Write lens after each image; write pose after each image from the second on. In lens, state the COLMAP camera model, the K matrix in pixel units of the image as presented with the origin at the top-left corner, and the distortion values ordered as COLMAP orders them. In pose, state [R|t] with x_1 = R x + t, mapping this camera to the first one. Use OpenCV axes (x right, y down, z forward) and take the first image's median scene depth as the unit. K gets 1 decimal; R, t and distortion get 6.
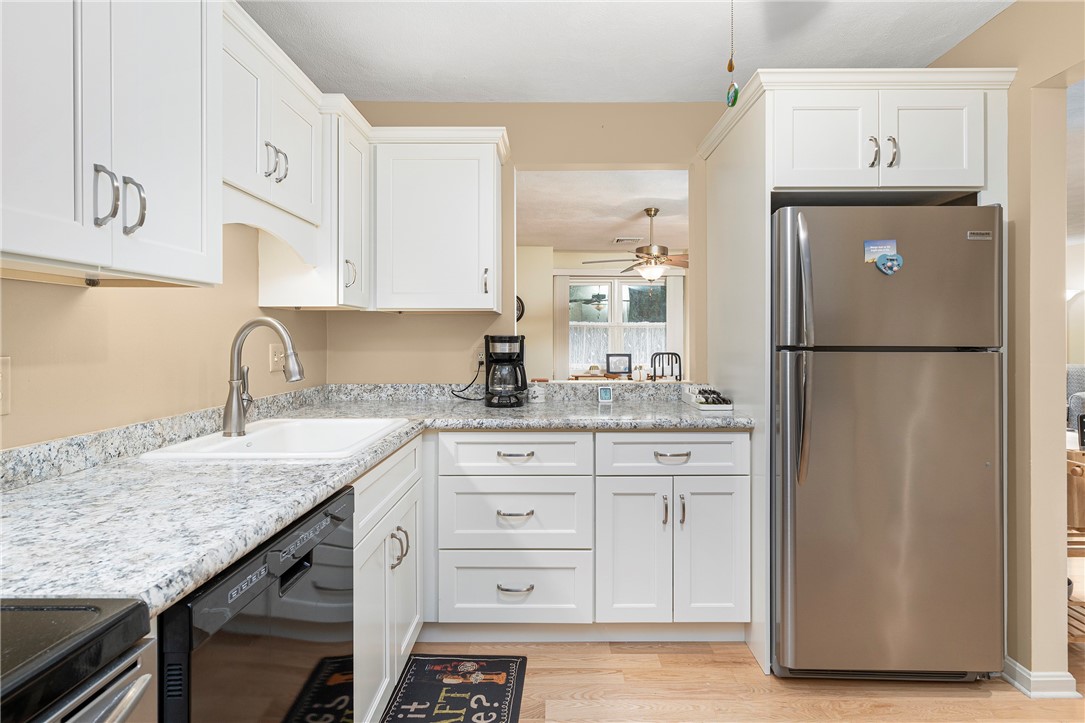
lens RADIAL K [[530.9, 0, 546.9], [0, 530.9, 337.3], [0, 0, 1]] dist [-0.001089, 0.001666]
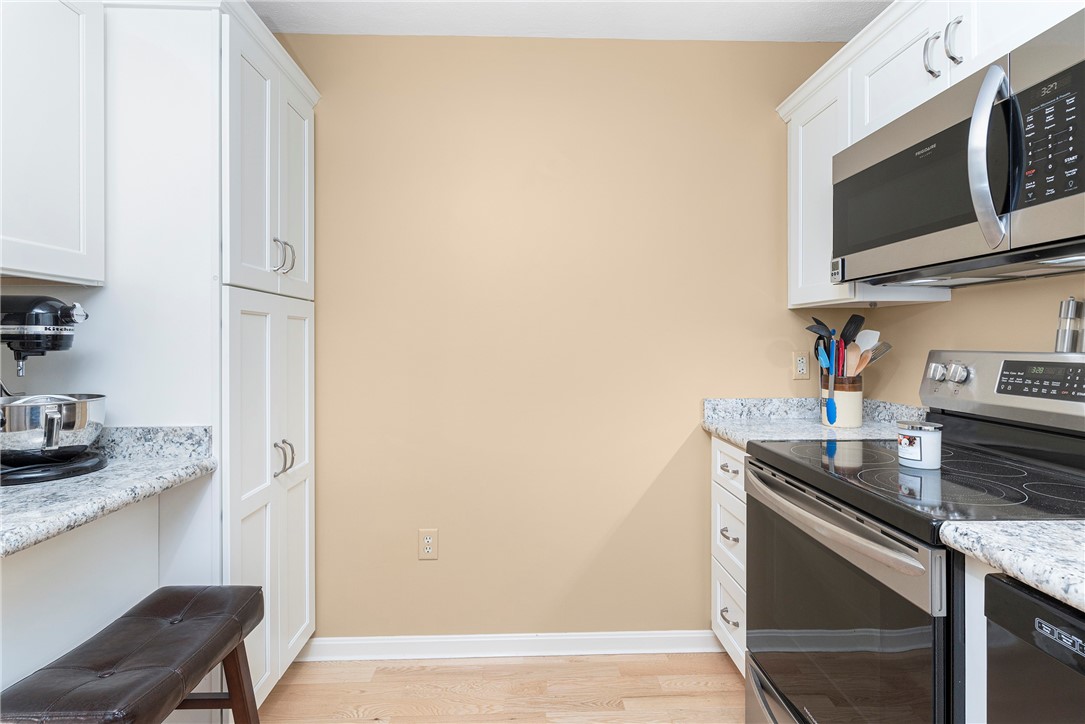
lens RADIAL K [[530.9, 0, 549.1], [0, 530.9, 337.9], [0, 0, 1]] dist [-0.001089, 0.001666]
pose [[-0.997585, 0.000751, -0.069456, 0.131993], [0.001230, 0.999976, -0.006850, 0.001704], [0.069450, -0.006918, -0.997561, 0.809904]]
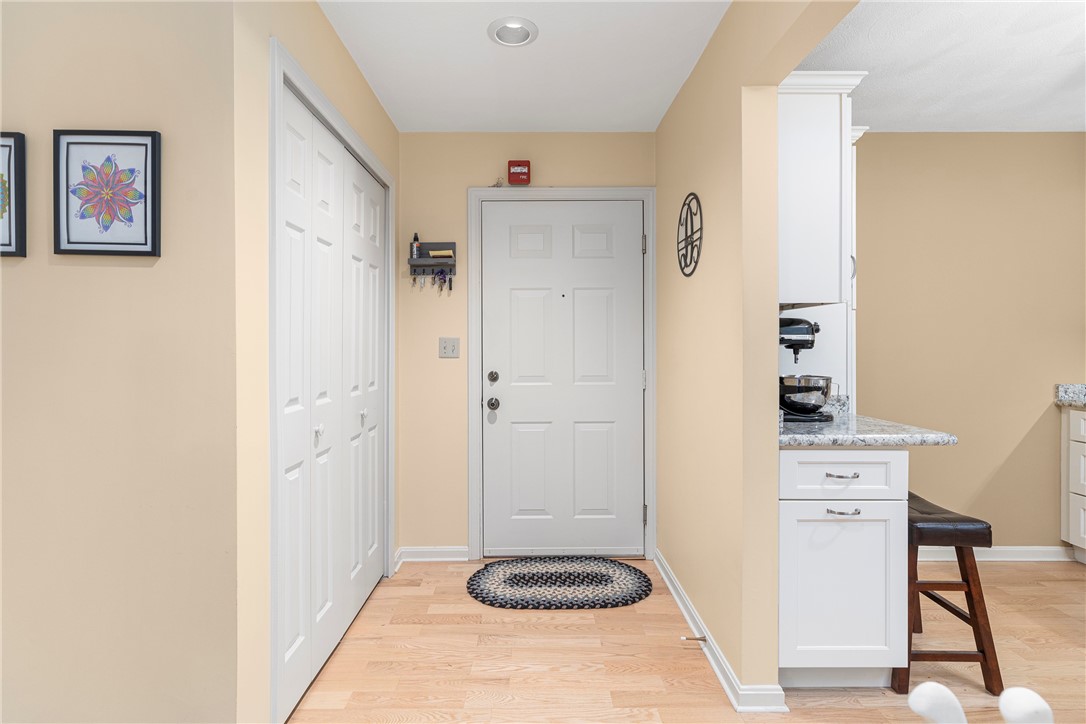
lens RADIAL K [[531.4, 0, 537.4], [0, 531.4, 354.1], [0, 0, 1]] dist [-0.001089, 0.001666]
pose [[-0.999407, 0.005433, -0.034005, 1.344121], [0.005205, 0.999963, 0.006787, 0.013168], [0.034040, 0.006606, -0.999399, 1.255074]]
